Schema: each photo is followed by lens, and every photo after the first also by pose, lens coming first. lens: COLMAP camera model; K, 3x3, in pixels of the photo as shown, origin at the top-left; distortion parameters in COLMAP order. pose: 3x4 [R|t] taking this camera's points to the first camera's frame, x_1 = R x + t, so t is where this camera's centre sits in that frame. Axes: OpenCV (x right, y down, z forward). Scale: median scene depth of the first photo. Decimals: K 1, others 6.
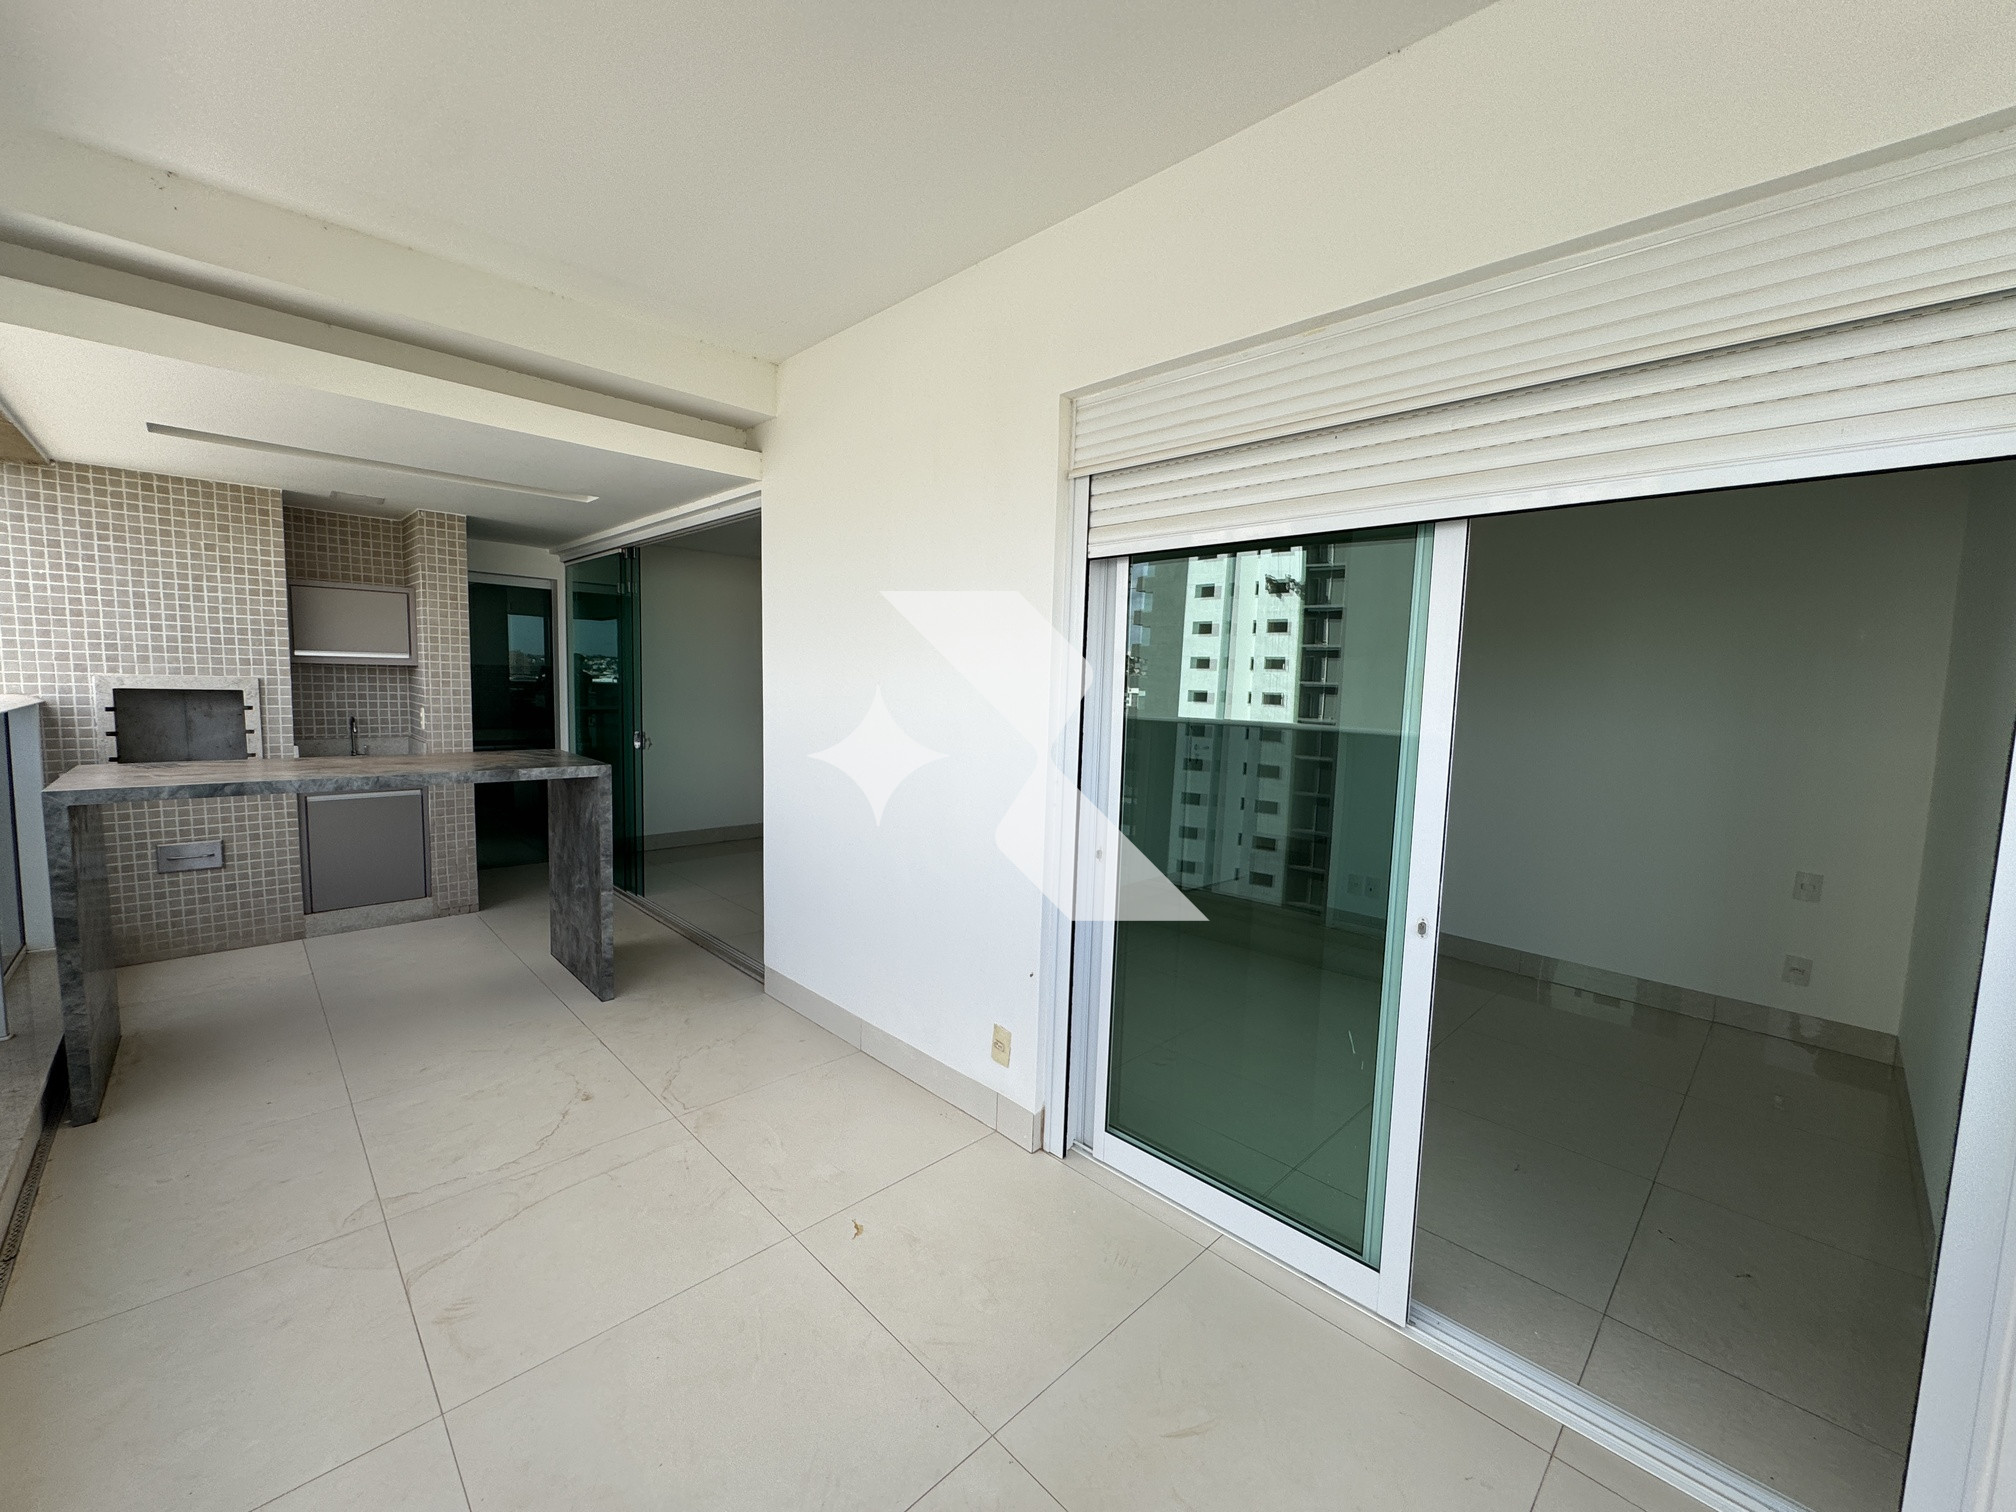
lens RADIAL K [[813.8, 0, 1008.0], [0, 813.8, 756.0], [0, 0, 1]] dist [-0.000719, 0.000054]
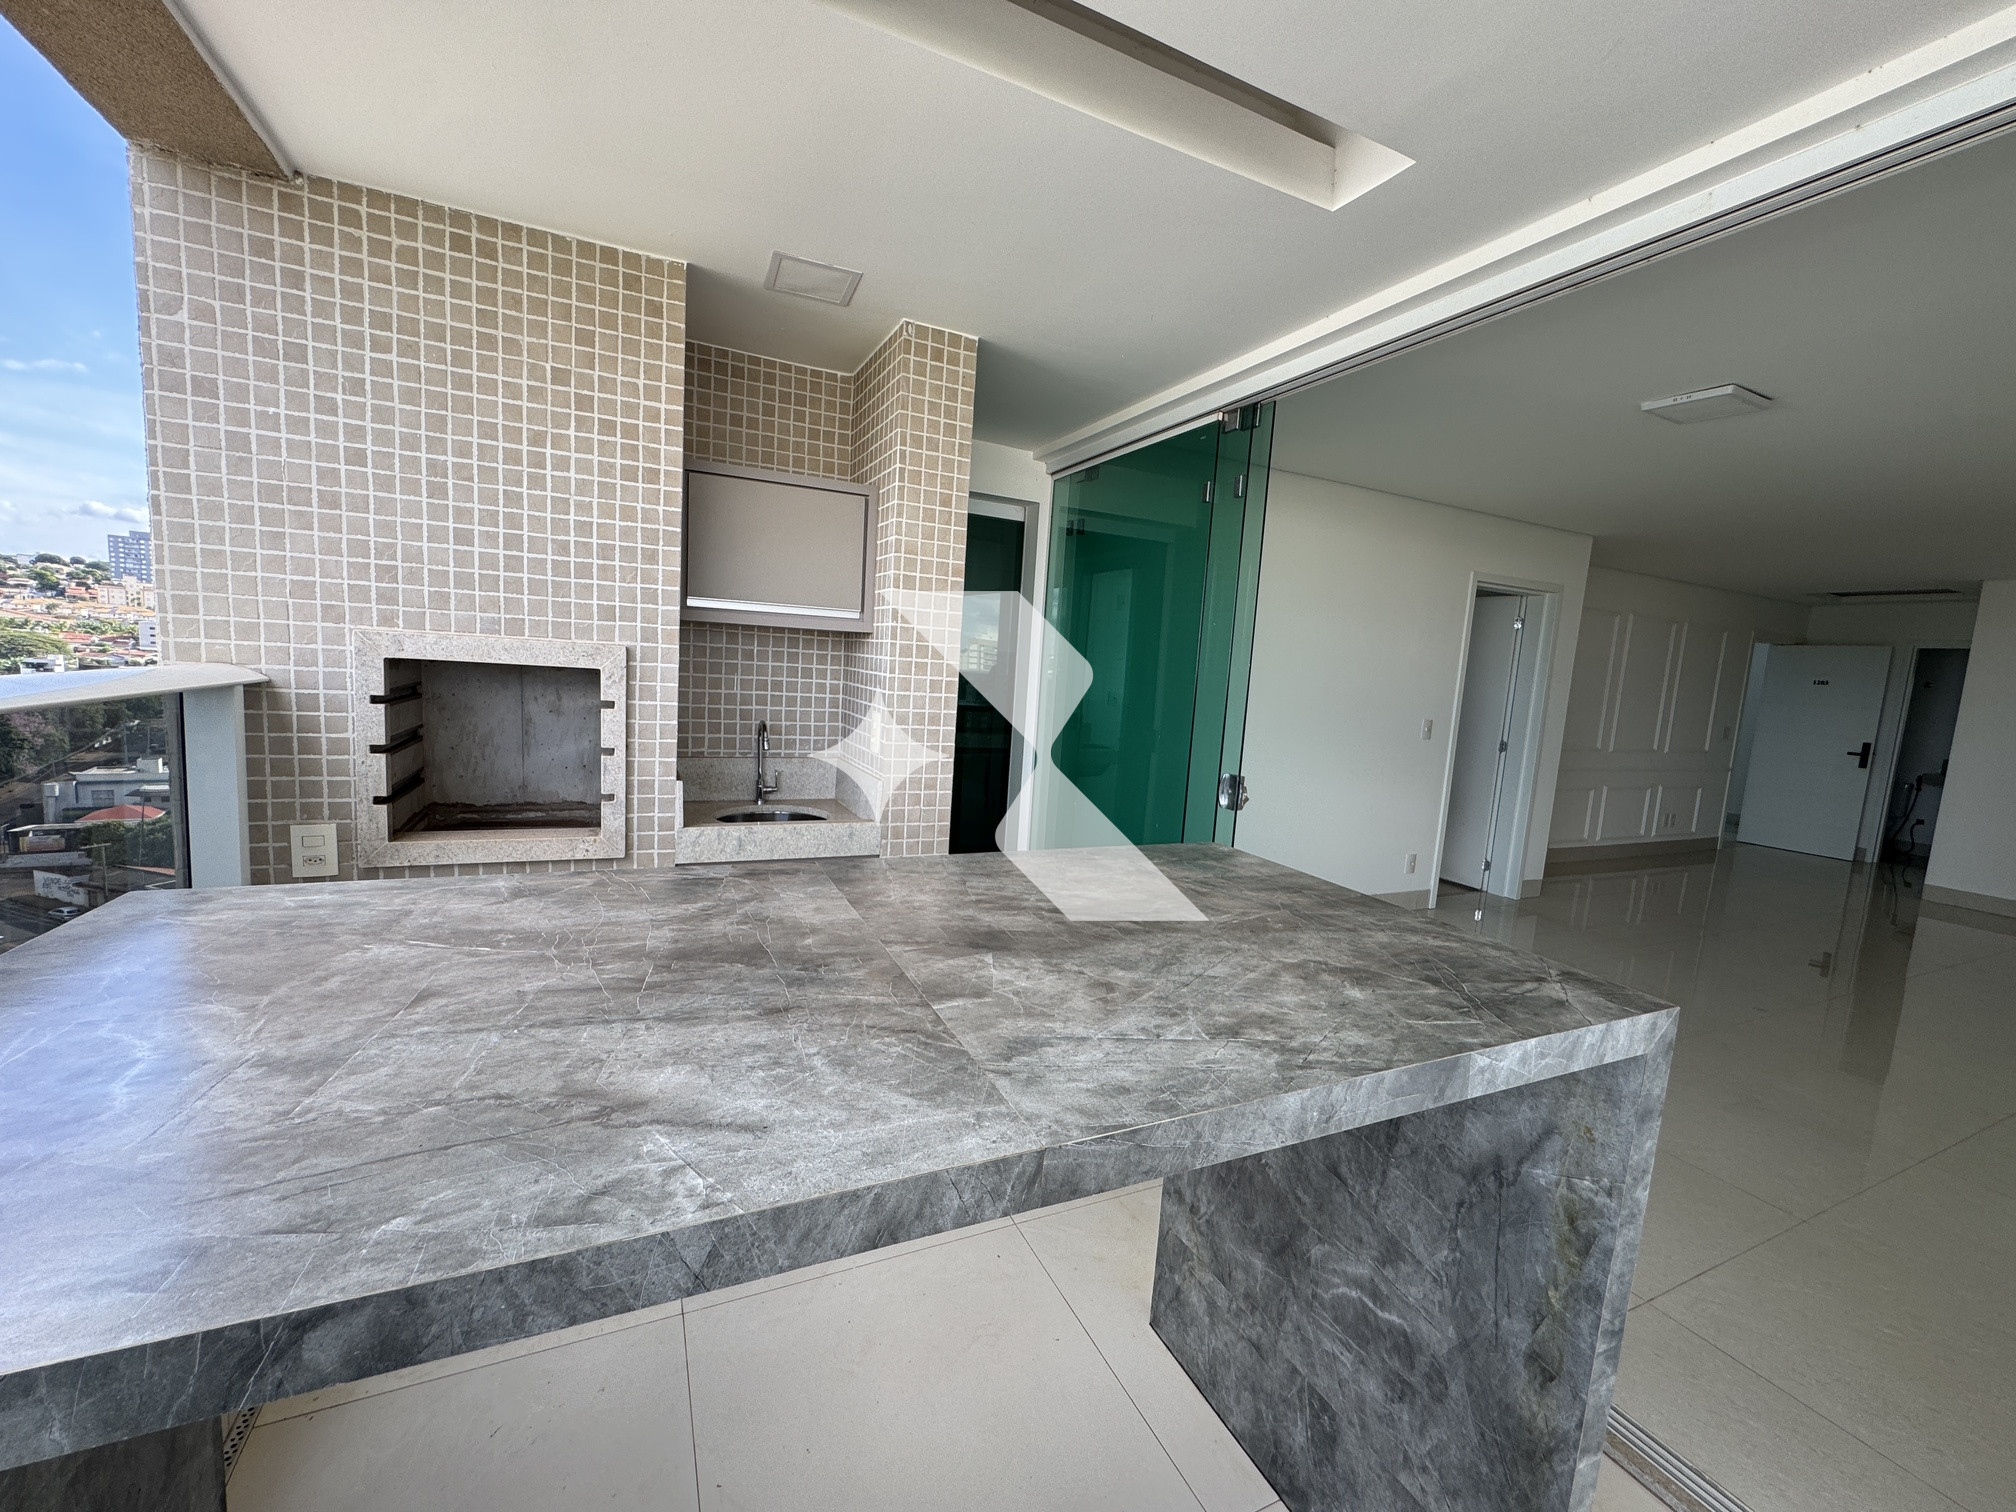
lens RADIAL K [[813.8, 0, 1008.0], [0, 813.8, 756.0], [0, 0, 1]] dist [-0.000719, 0.000054]
pose [[0.944679, 0.066211, -0.321245, -0.537550], [-0.064469, 0.997790, 0.016072, -0.051691], [0.321599, 0.005527, 0.946860, 0.605209]]
